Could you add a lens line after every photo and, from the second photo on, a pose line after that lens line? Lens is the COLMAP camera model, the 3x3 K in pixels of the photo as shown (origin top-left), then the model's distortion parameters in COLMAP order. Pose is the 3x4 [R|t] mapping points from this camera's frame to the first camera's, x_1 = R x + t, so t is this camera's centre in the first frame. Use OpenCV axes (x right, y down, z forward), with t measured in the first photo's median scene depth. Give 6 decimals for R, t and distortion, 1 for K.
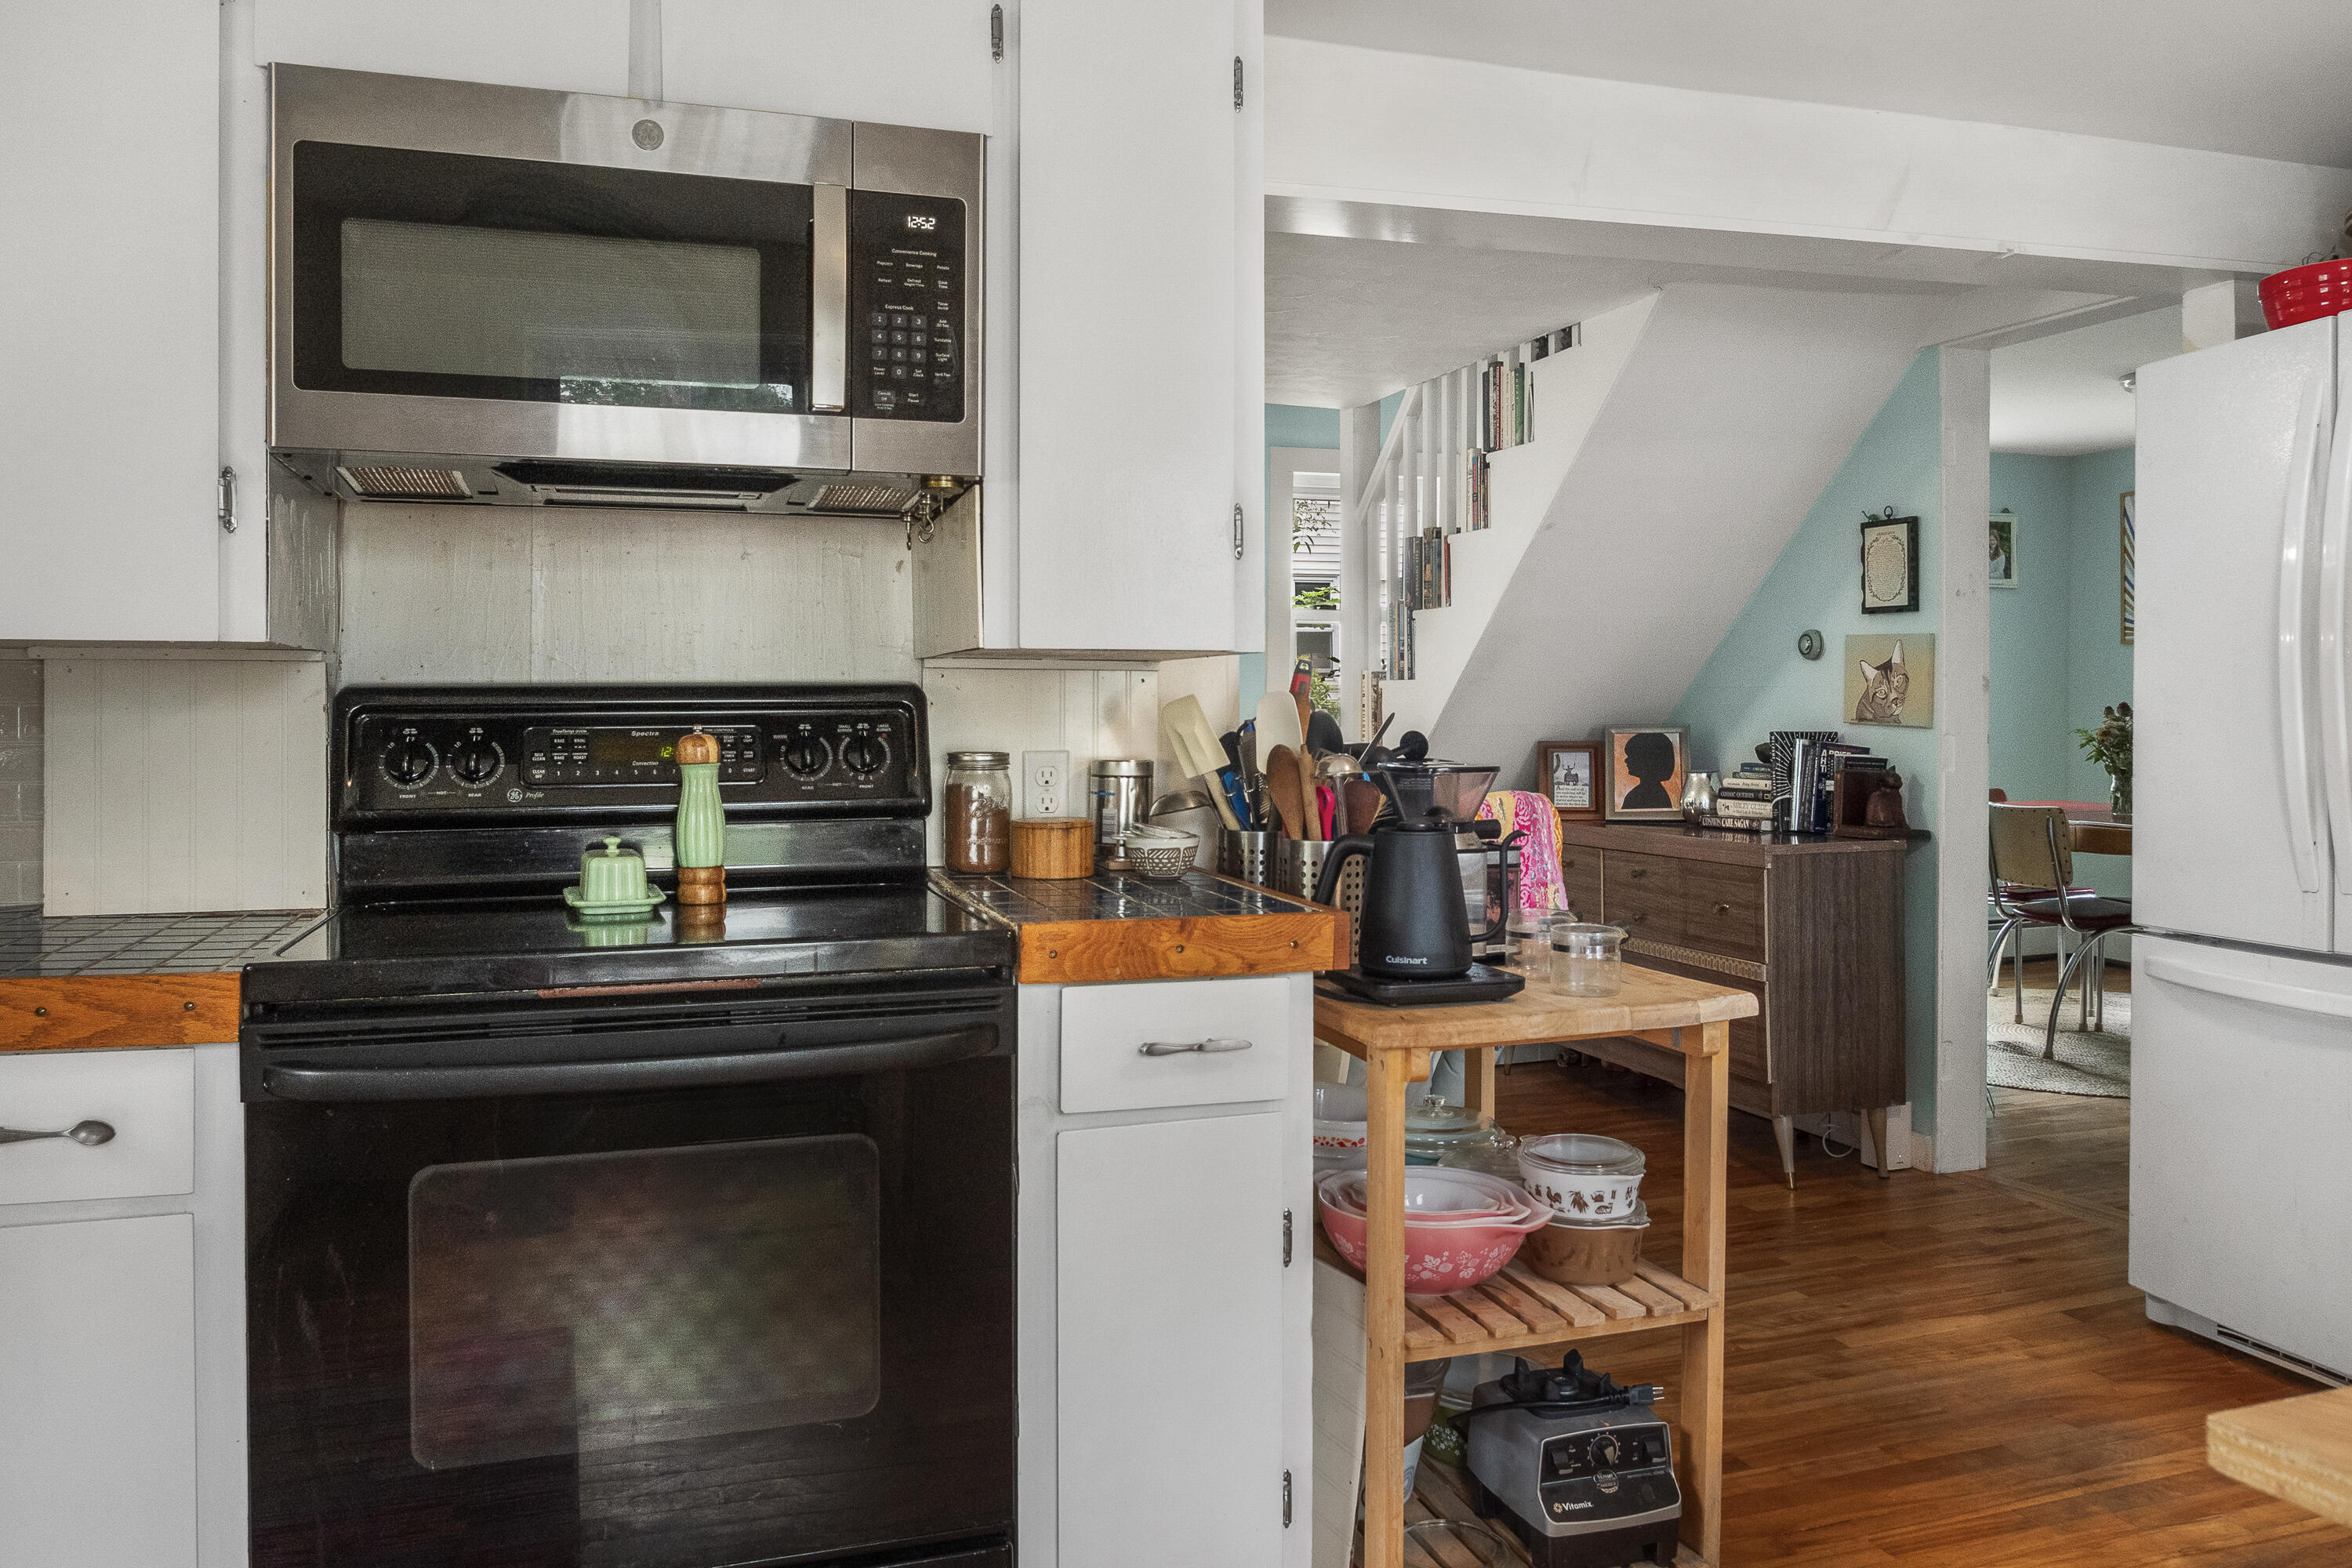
lens RADIAL K [[1731.9, 0, 1160.5], [0, 1731.9, 707.9], [0, 0, 1]] dist [-0.033724, 0.000431]
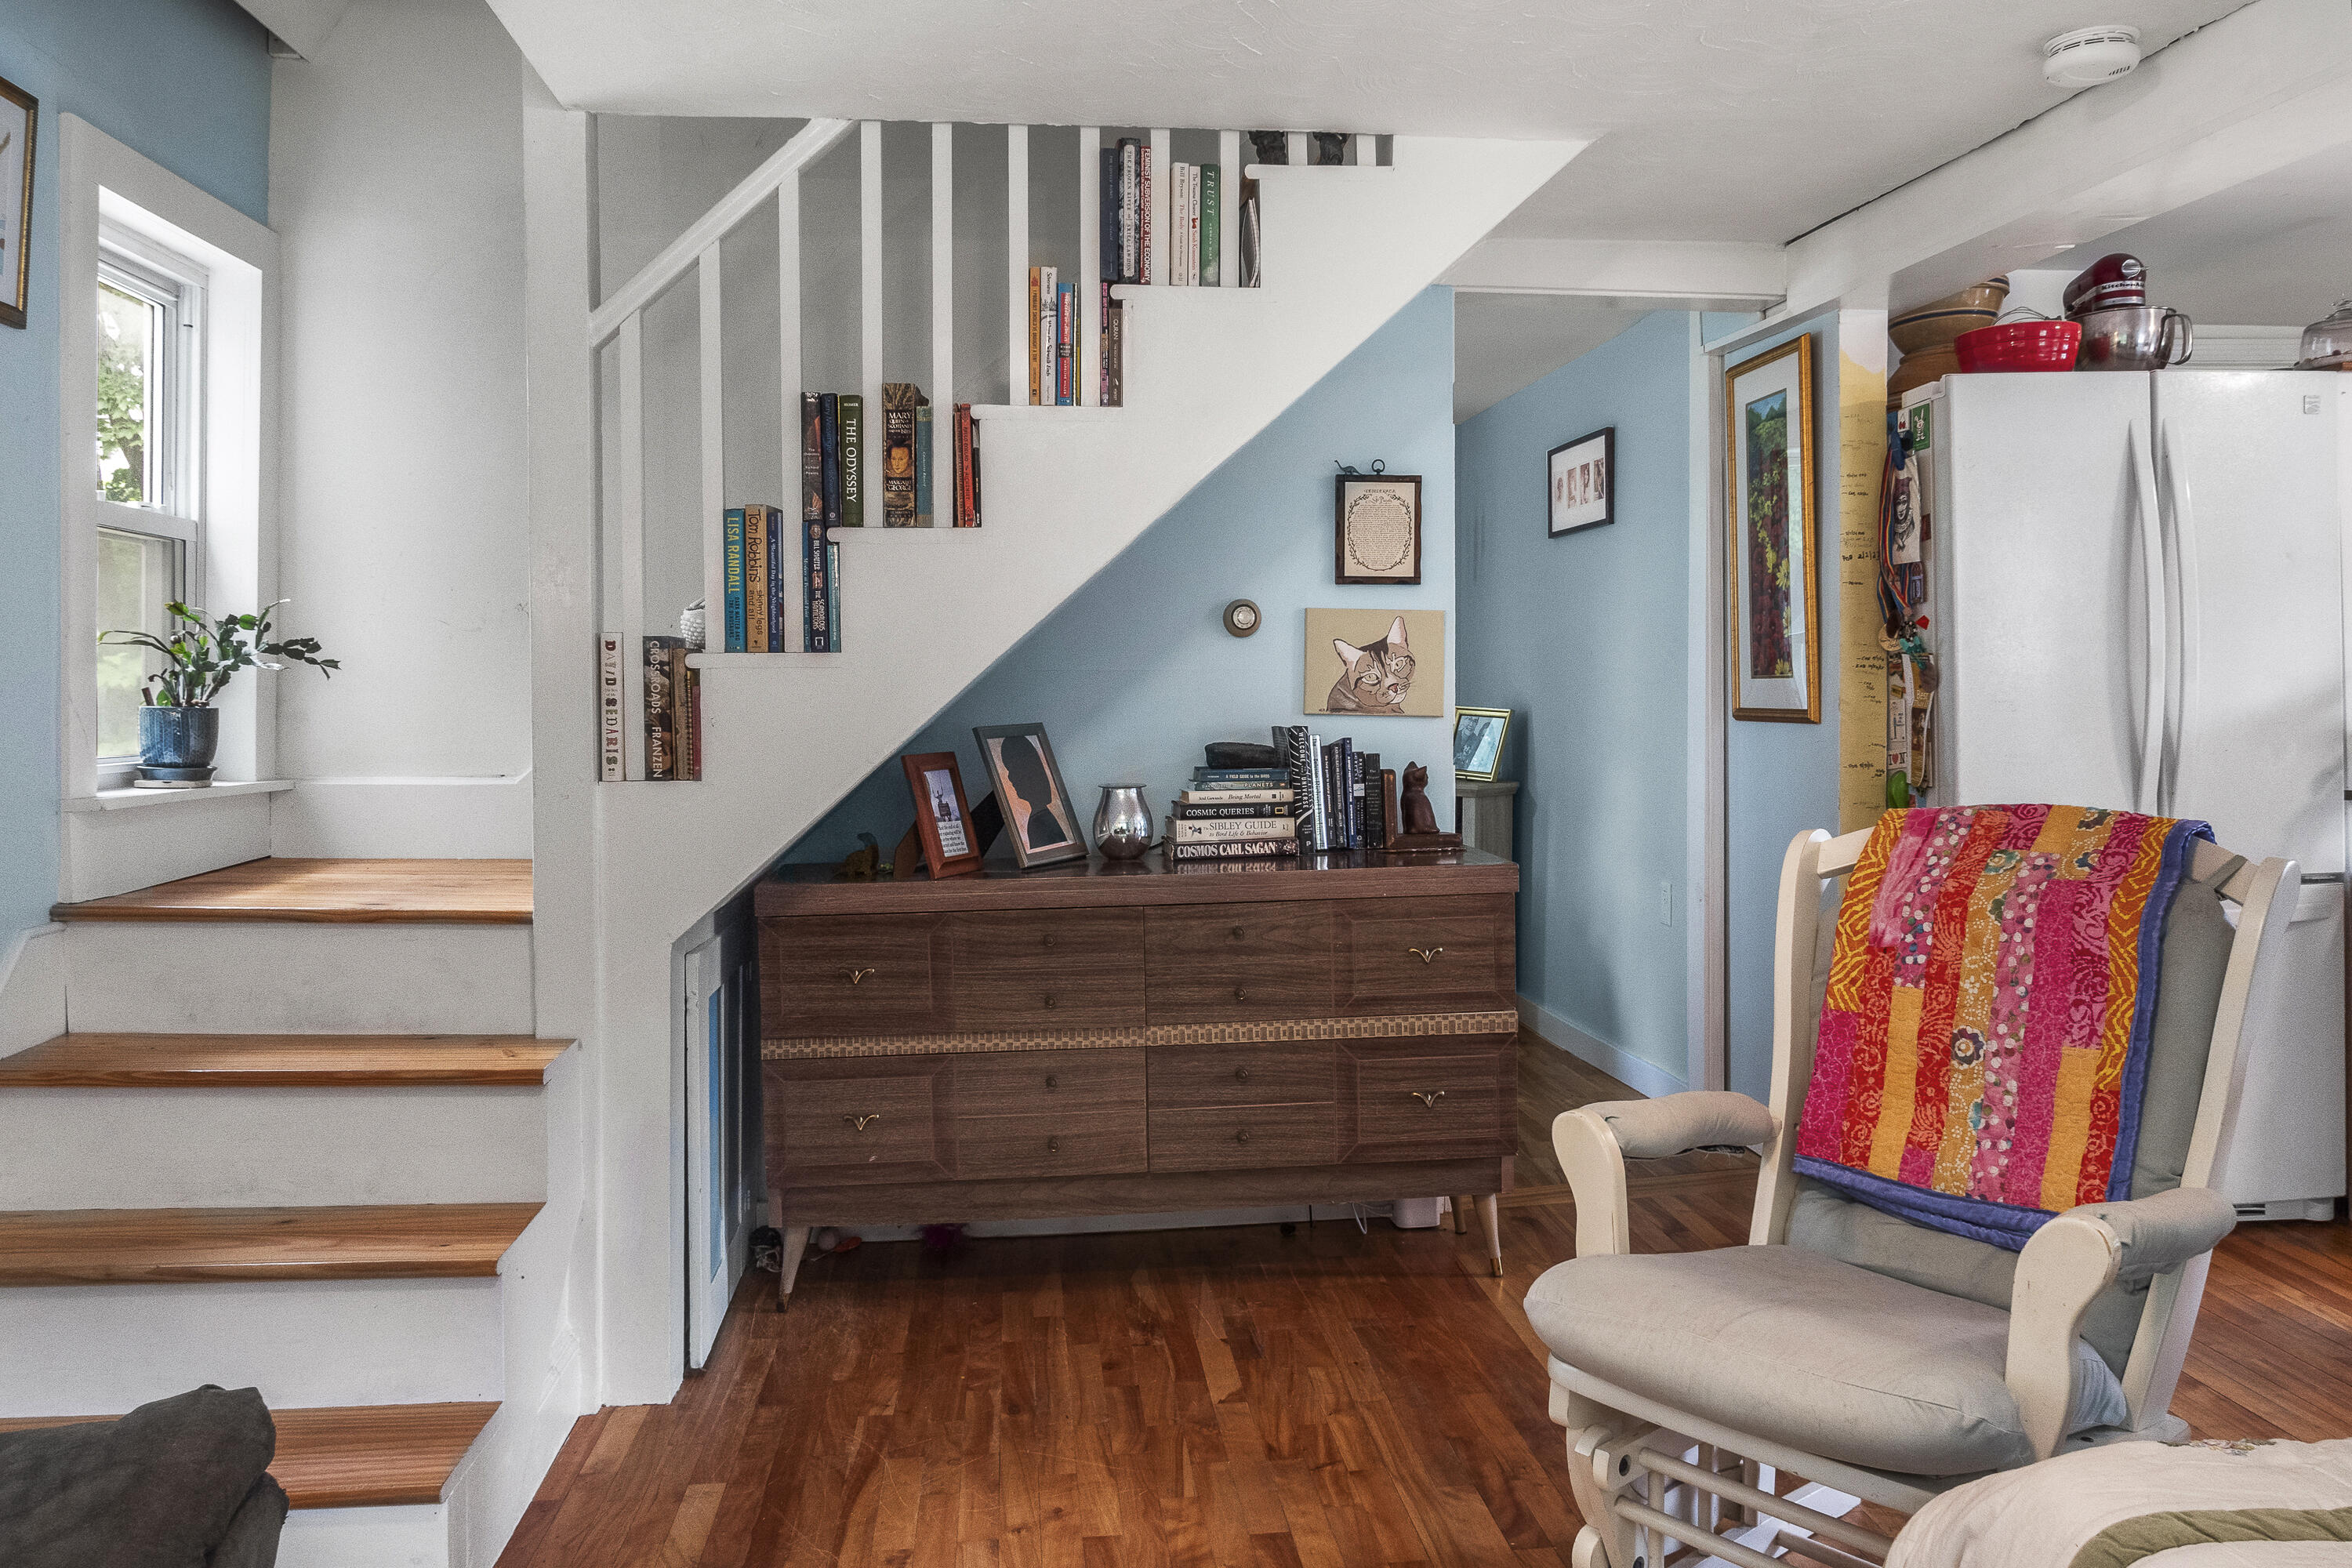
lens RADIAL K [[1731.9, 0, 1177.9], [0, 1731.9, 776.8], [0, 0, 1]] dist [-0.033724, 0.000431]
pose [[0.207989, -0.055478, 0.976557, -0.441631], [0.011708, 0.998460, 0.054229, -0.007391], [-0.978061, 0.000154, 0.208318, 0.912144]]
